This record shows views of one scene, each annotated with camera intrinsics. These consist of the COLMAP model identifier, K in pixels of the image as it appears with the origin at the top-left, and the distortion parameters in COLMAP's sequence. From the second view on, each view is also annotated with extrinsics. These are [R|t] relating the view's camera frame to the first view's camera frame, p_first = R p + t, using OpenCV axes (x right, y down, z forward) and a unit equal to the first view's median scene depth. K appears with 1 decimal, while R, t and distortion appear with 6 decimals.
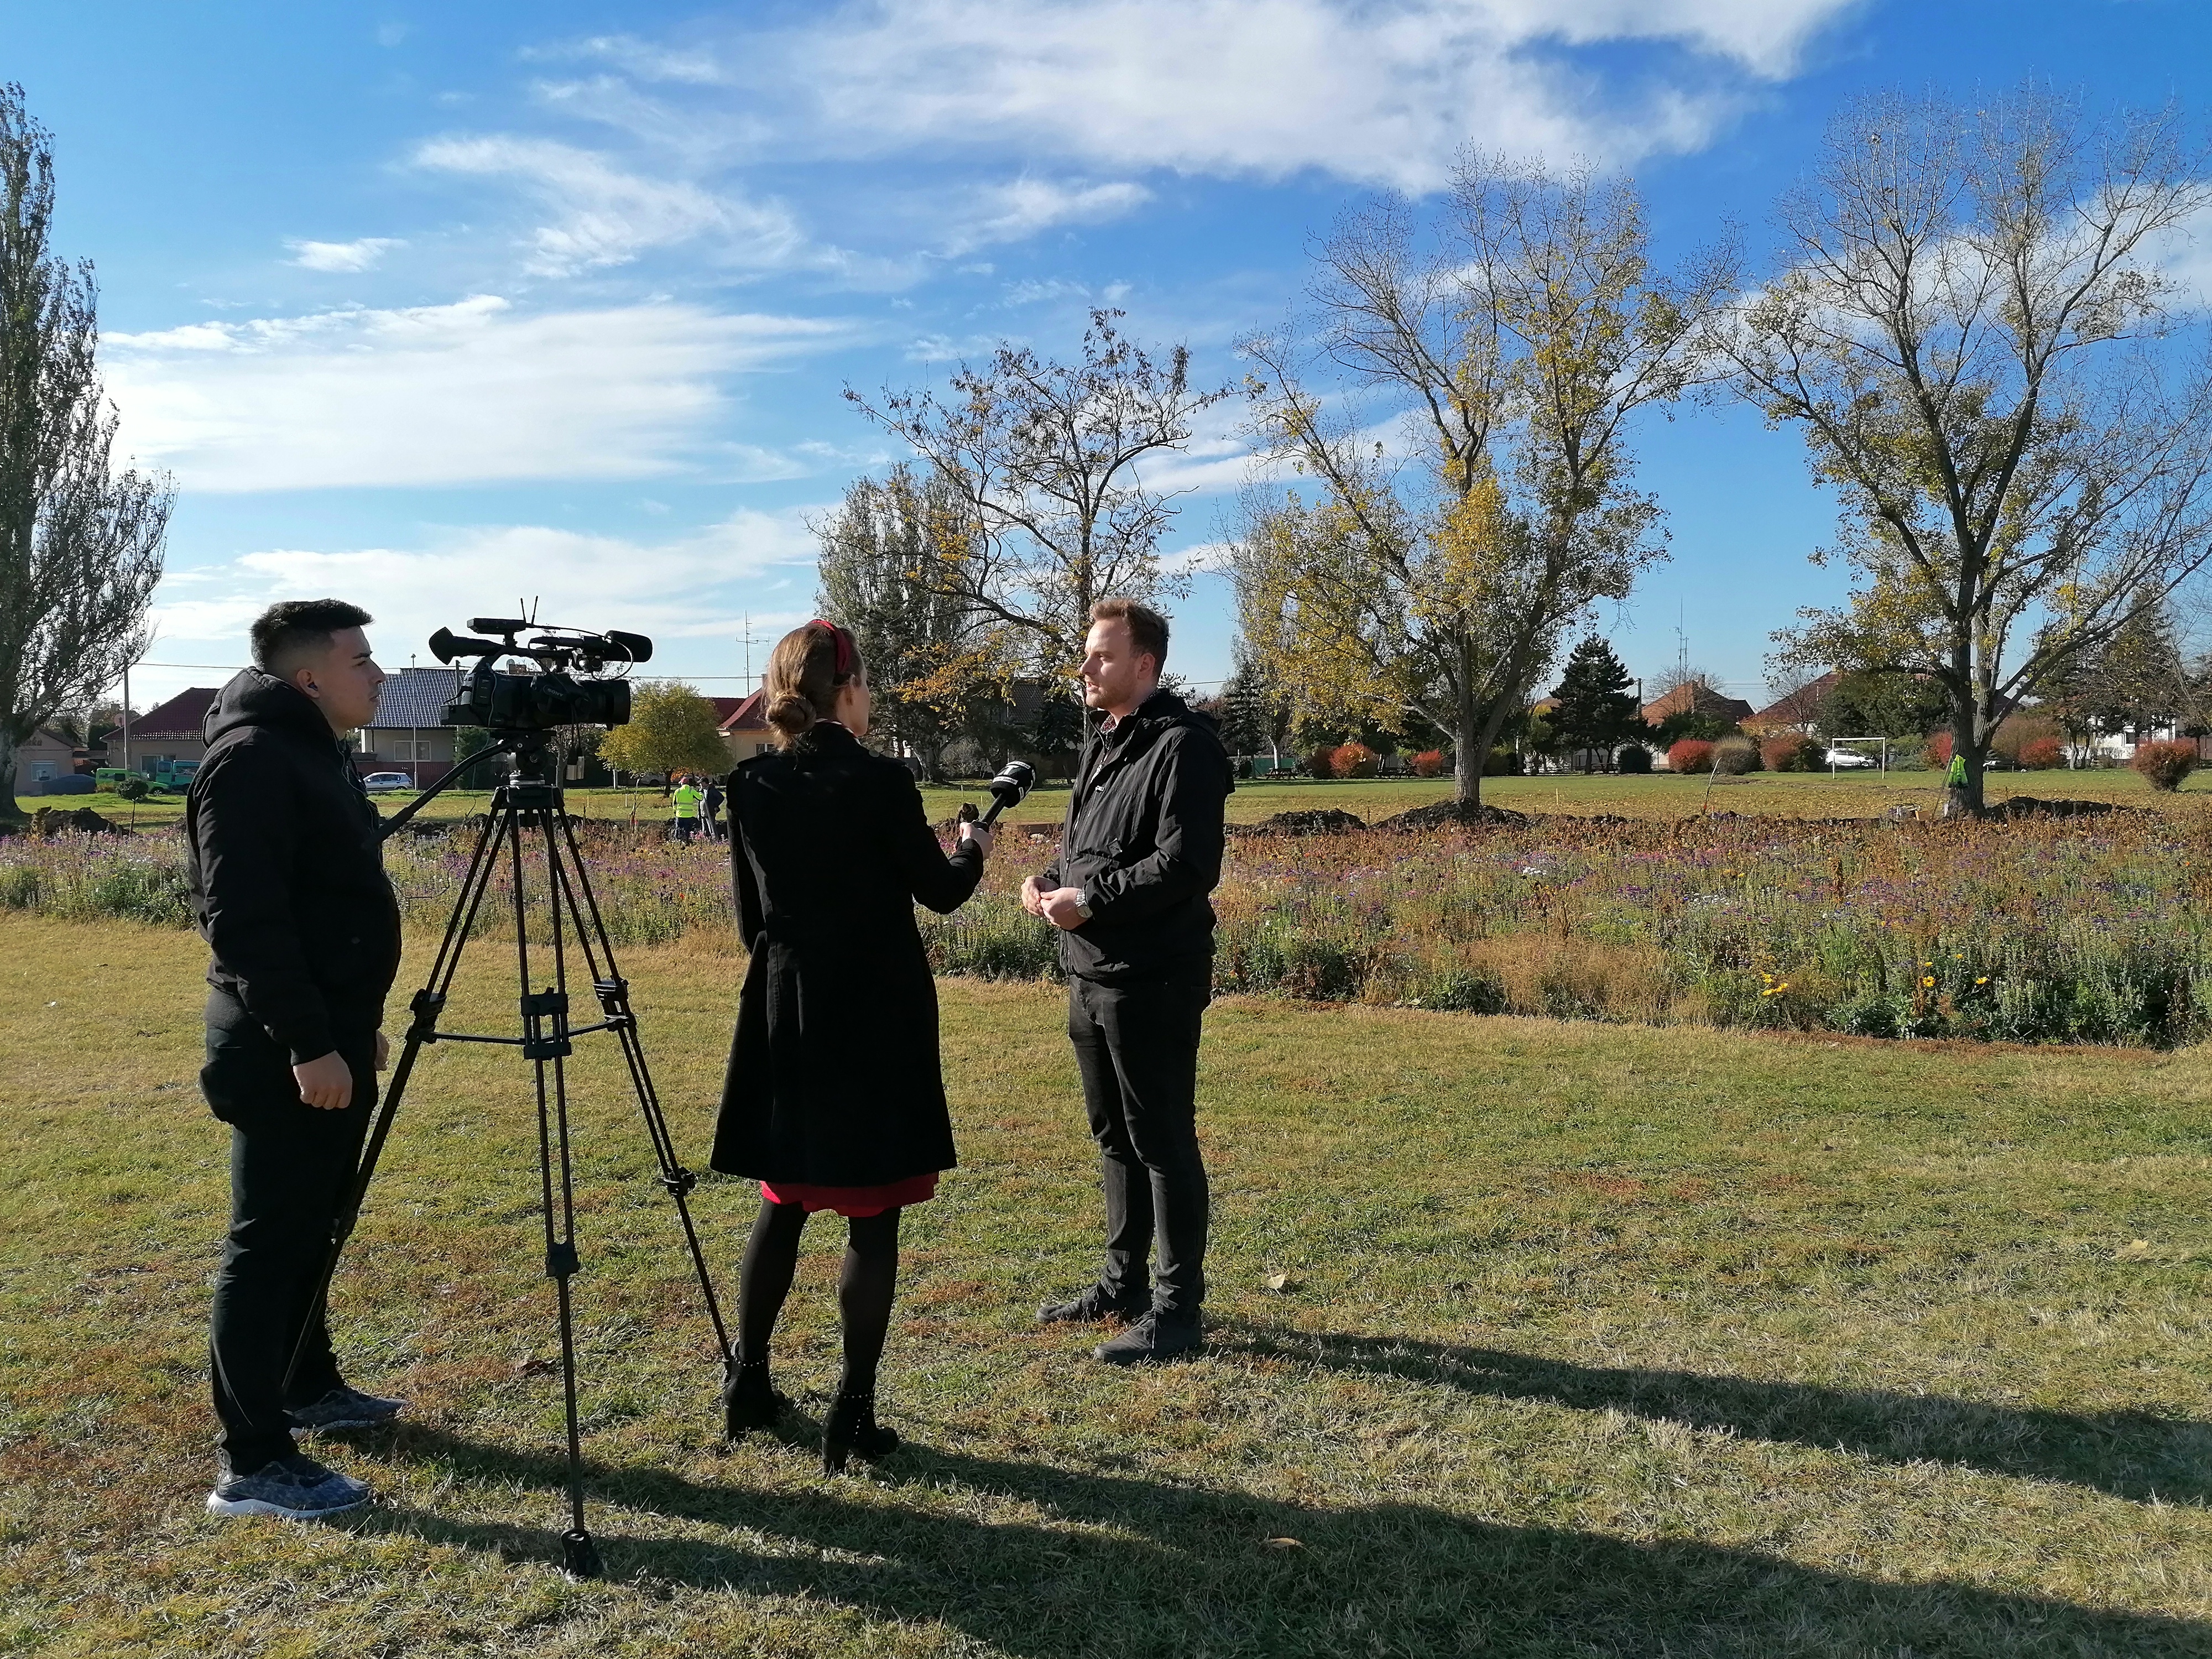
lens RADIAL K [[1673.1, 0, 1118.0], [0, 1673.1, 814.4], [0, 0, 1]] dist [0.031050, -0.007773]
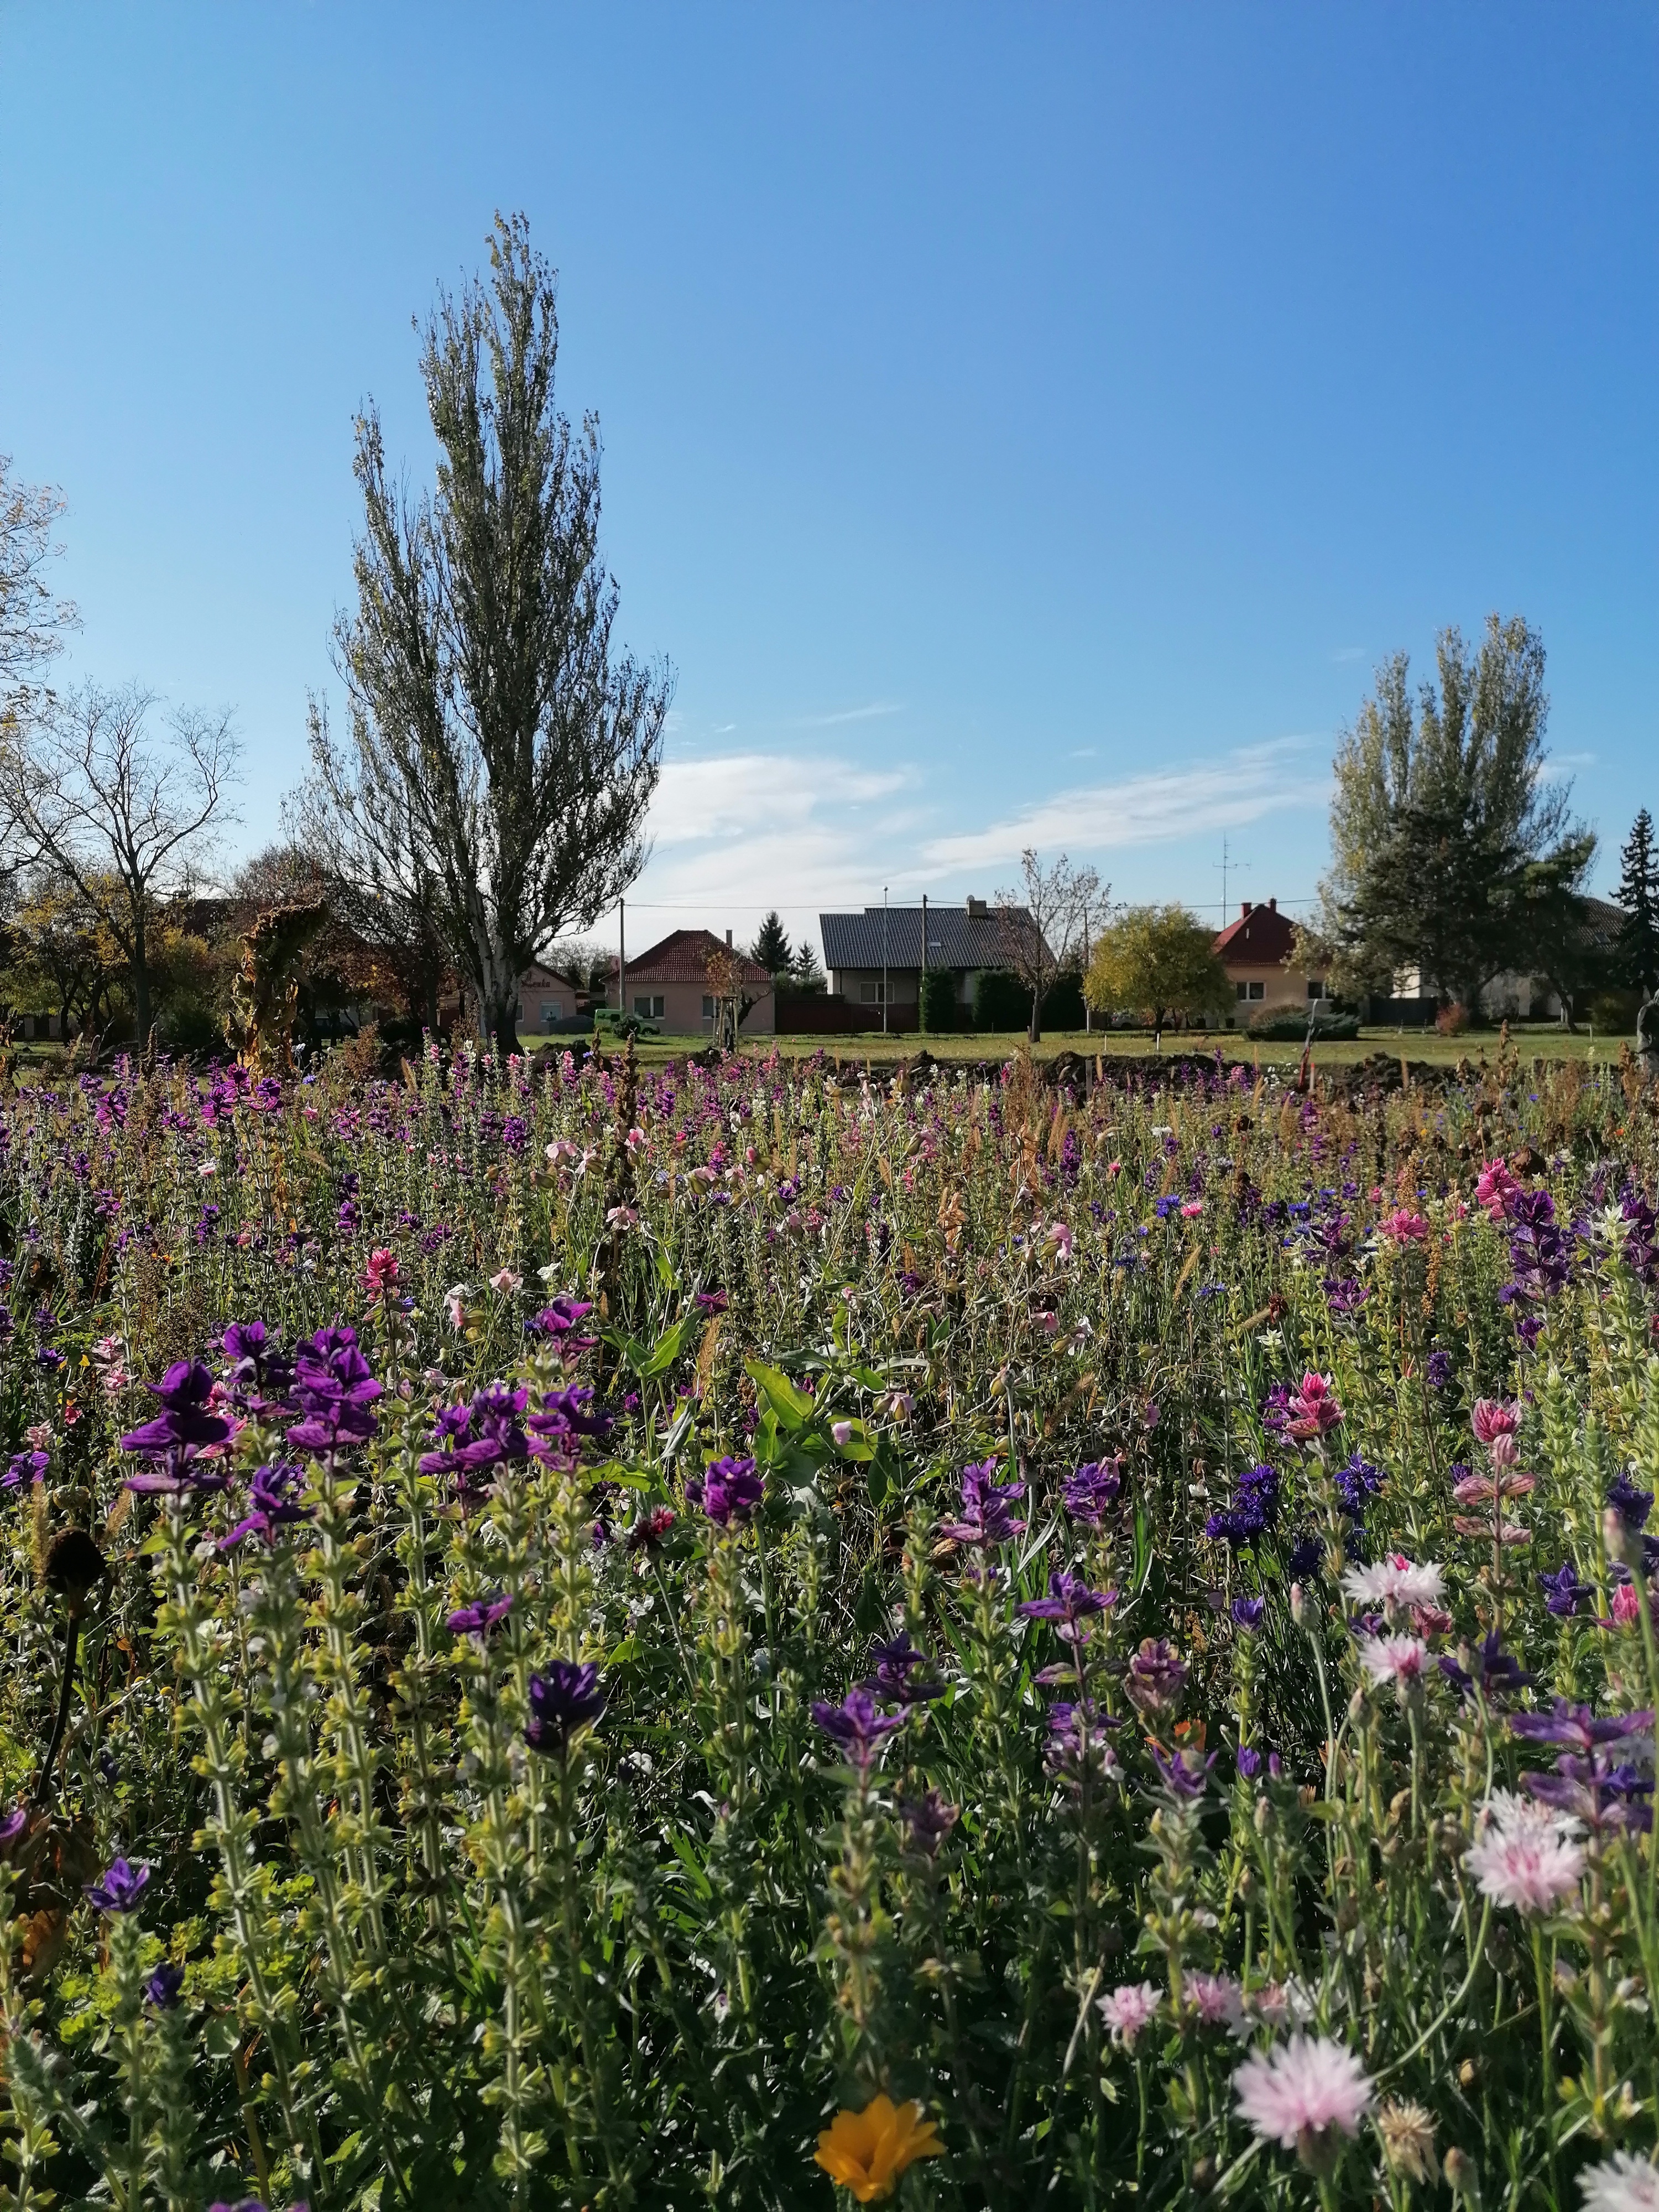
lens RADIAL K [[1673.1, 0, 829.5], [0, 1673.1, 1106.0], [0, 0, 1]] dist [0.031050, -0.007773]
pose [[0.918574, 0.017037, -0.394883, -0.146915], [-0.007729, 0.999654, 0.025150, 0.003615], [0.395175, -0.020050, 0.918387, 0.247183]]
